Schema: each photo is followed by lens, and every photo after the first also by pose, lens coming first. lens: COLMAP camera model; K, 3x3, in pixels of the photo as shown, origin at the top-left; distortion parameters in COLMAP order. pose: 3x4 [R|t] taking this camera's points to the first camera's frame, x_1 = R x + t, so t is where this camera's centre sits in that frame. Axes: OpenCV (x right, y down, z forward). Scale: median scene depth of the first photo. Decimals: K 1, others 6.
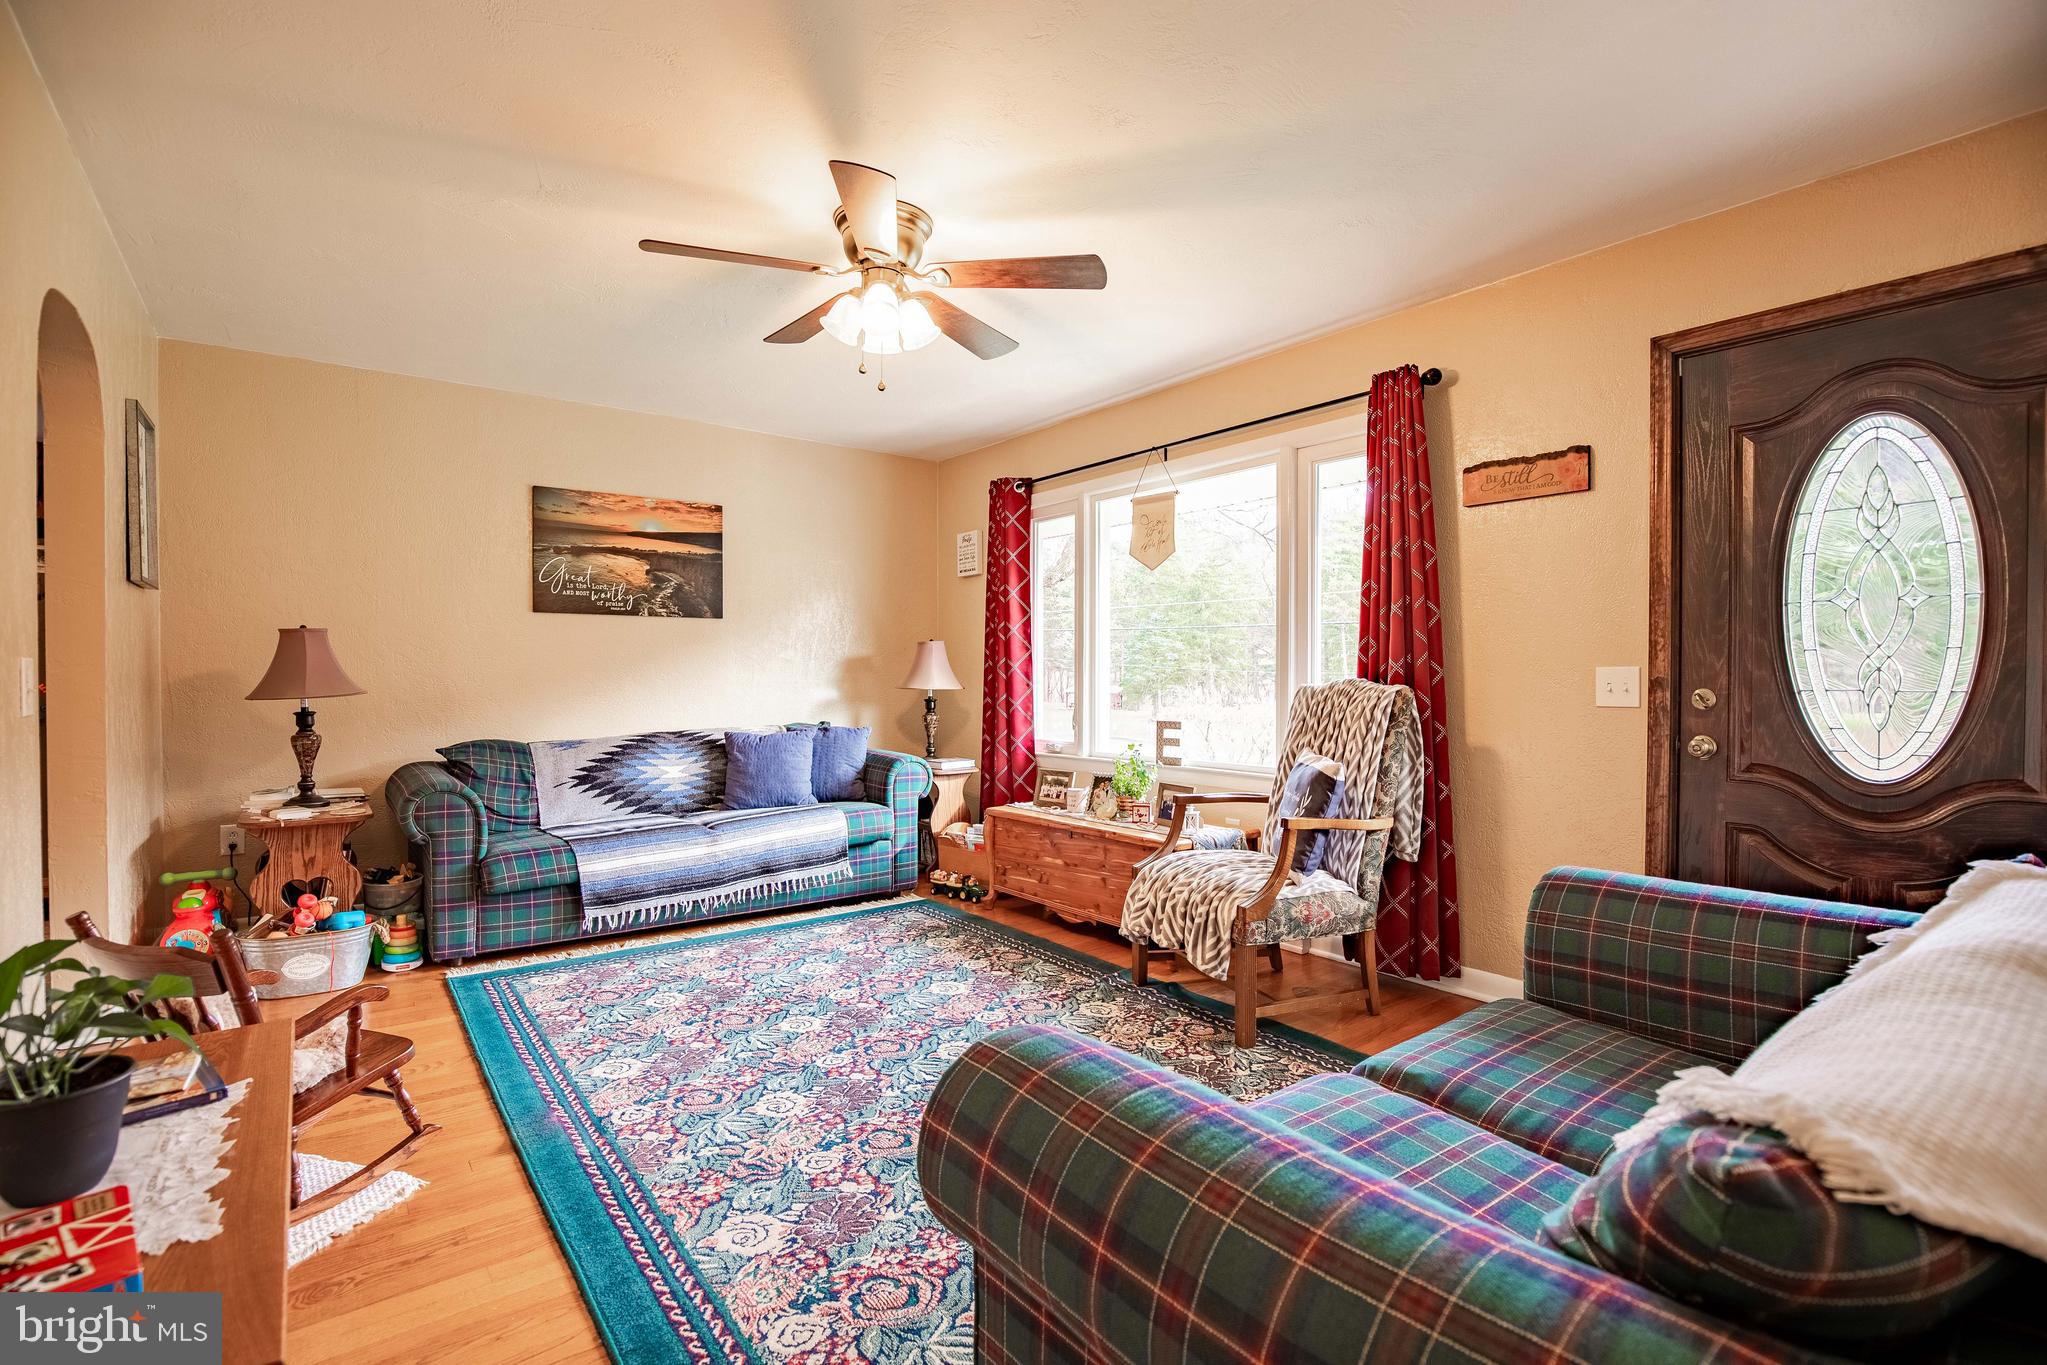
lens RADIAL K [[939.7, 0, 978.7], [0, 939.7, 679.0], [0, 0, 1]] dist [-0.006783, -0.000963]
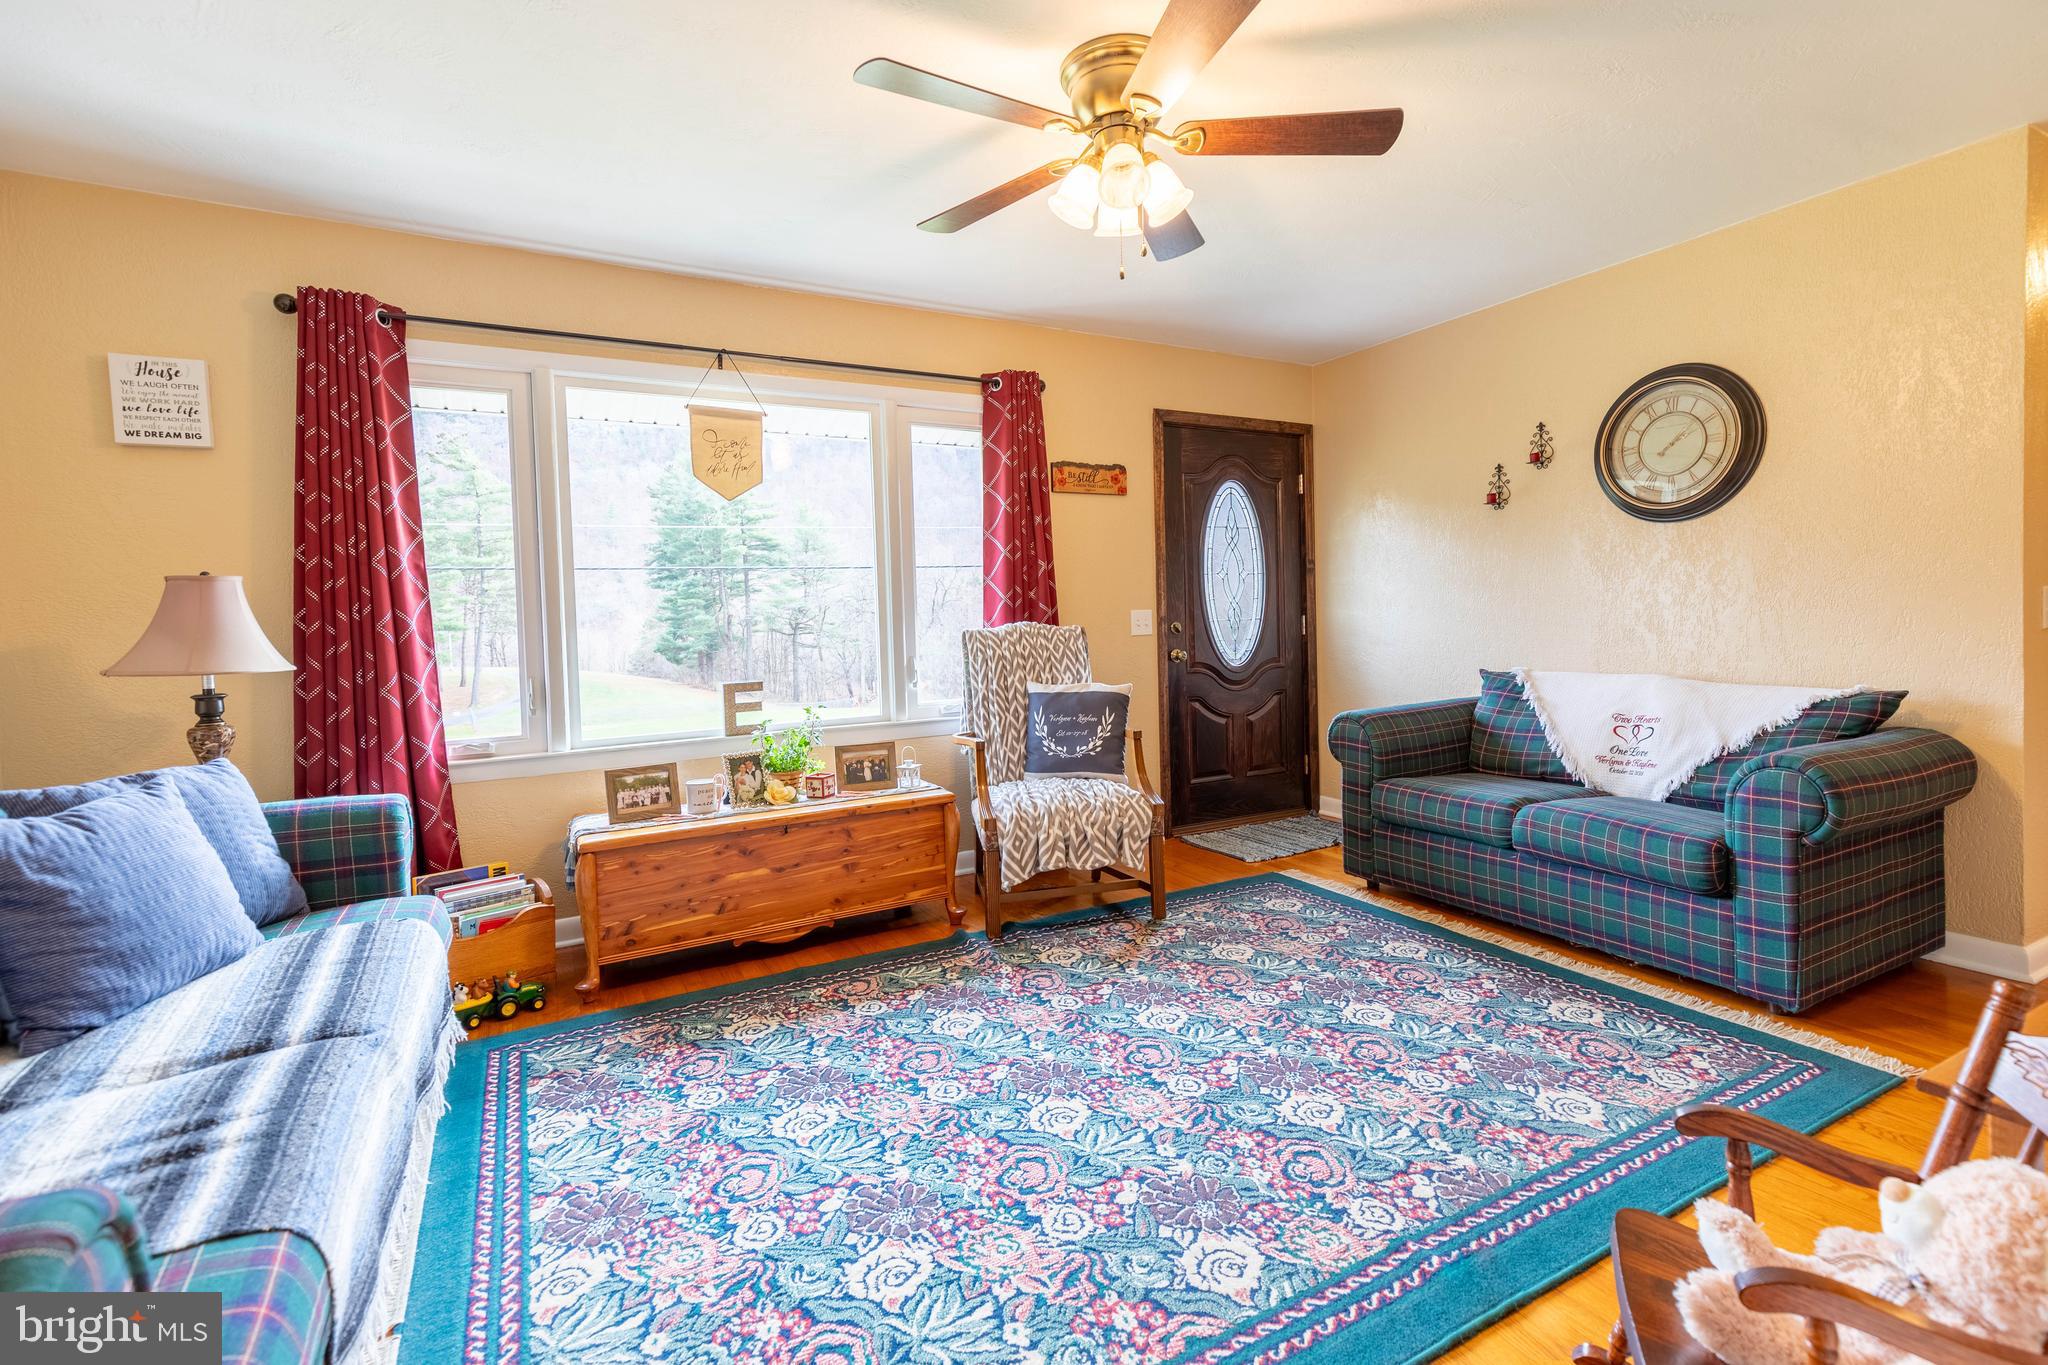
lens RADIAL K [[940.2, 0, 1071.4], [0, 940.2, 637.2], [0, 0, 1]] dist [-0.006783, -0.000963]
pose [[0.104664, -0.022801, 0.994246, -0.705297], [0.038113, 0.999095, 0.018900, -0.000546], [-0.993777, 0.035915, 0.105438, 0.730948]]
